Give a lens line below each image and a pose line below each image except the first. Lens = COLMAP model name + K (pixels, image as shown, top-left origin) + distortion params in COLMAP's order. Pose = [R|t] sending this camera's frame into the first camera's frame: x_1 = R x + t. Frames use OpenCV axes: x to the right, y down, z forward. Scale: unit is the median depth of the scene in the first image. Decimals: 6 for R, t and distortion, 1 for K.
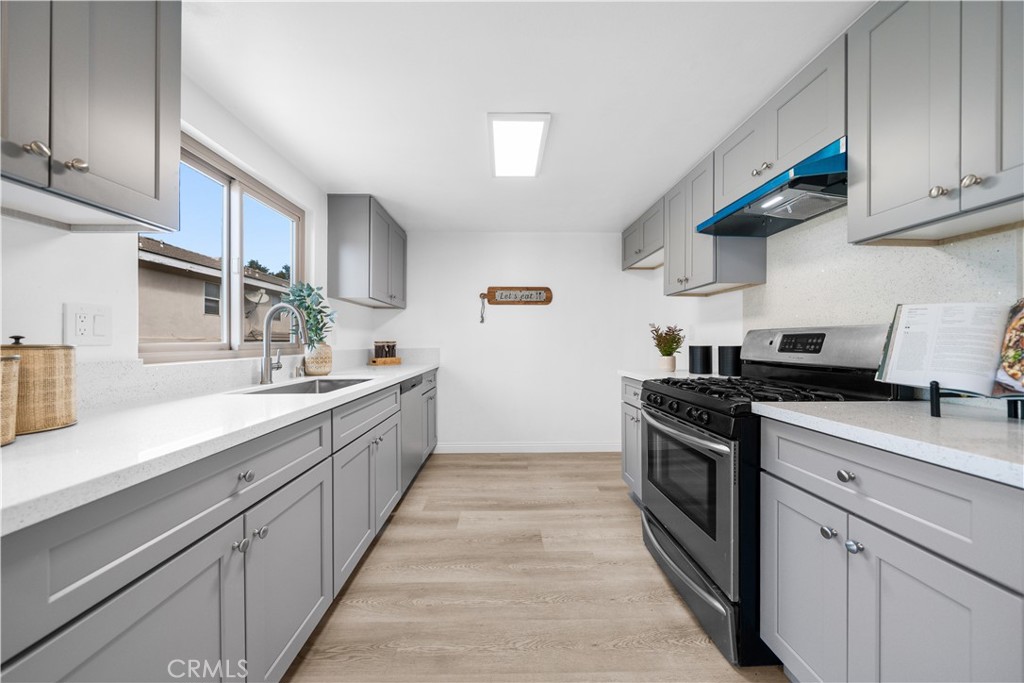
lens RADIAL K [[347.5, 0, 507.1], [0, 347.5, 342.0], [0, 0, 1]] dist [-0.004537, -0.000144]
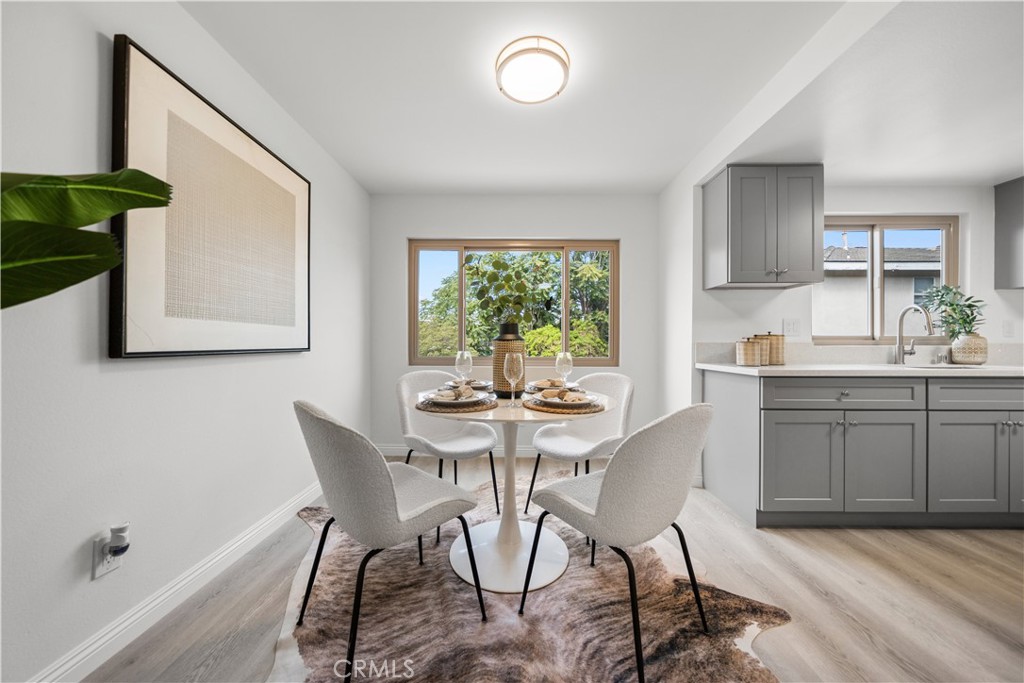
lens RADIAL K [[347.5, 0, 512.5], [0, 347.5, 343.0], [0, 0, 1]] dist [-0.004537, -0.000144]
pose [[-0.026908, 0.001760, -0.999636, 0.733873], [-0.002500, 0.999995, 0.001828, 0.037044], [0.999635, 0.002549, -0.026903, -0.512027]]
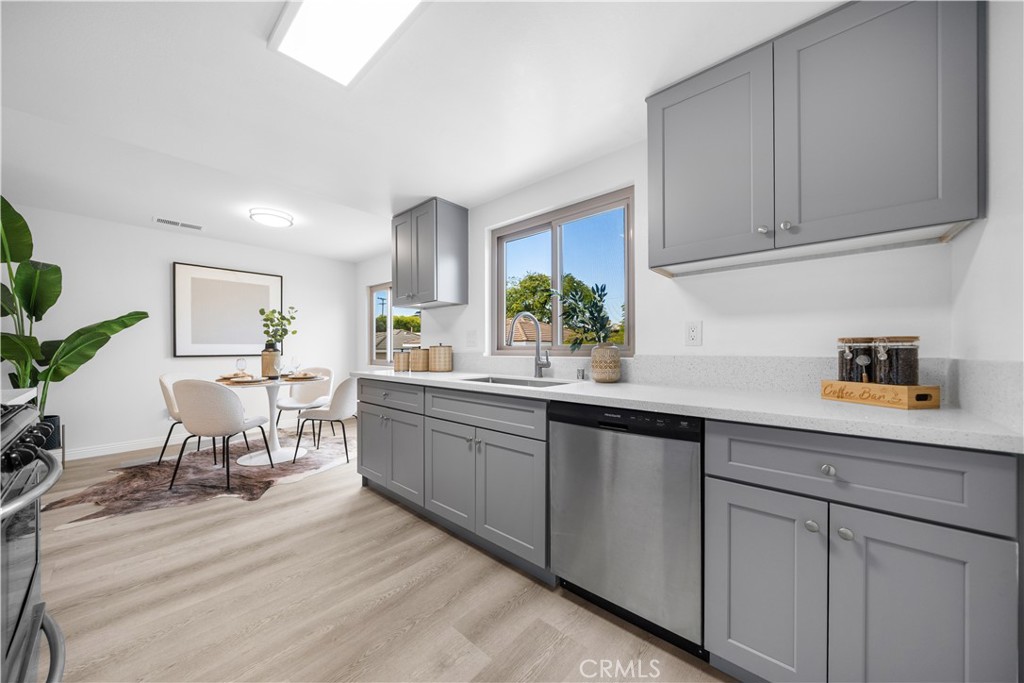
lens RADIAL K [[347.5, 0, 508.3], [0, 347.5, 347.8], [0, 0, 1]] dist [-0.004537, -0.000144]
pose [[-0.671390, 0.004168, -0.741092, 0.312961], [0.003638, 0.999991, 0.002328, 0.011321], [0.741095, -0.001133, -0.671399, 1.781229]]
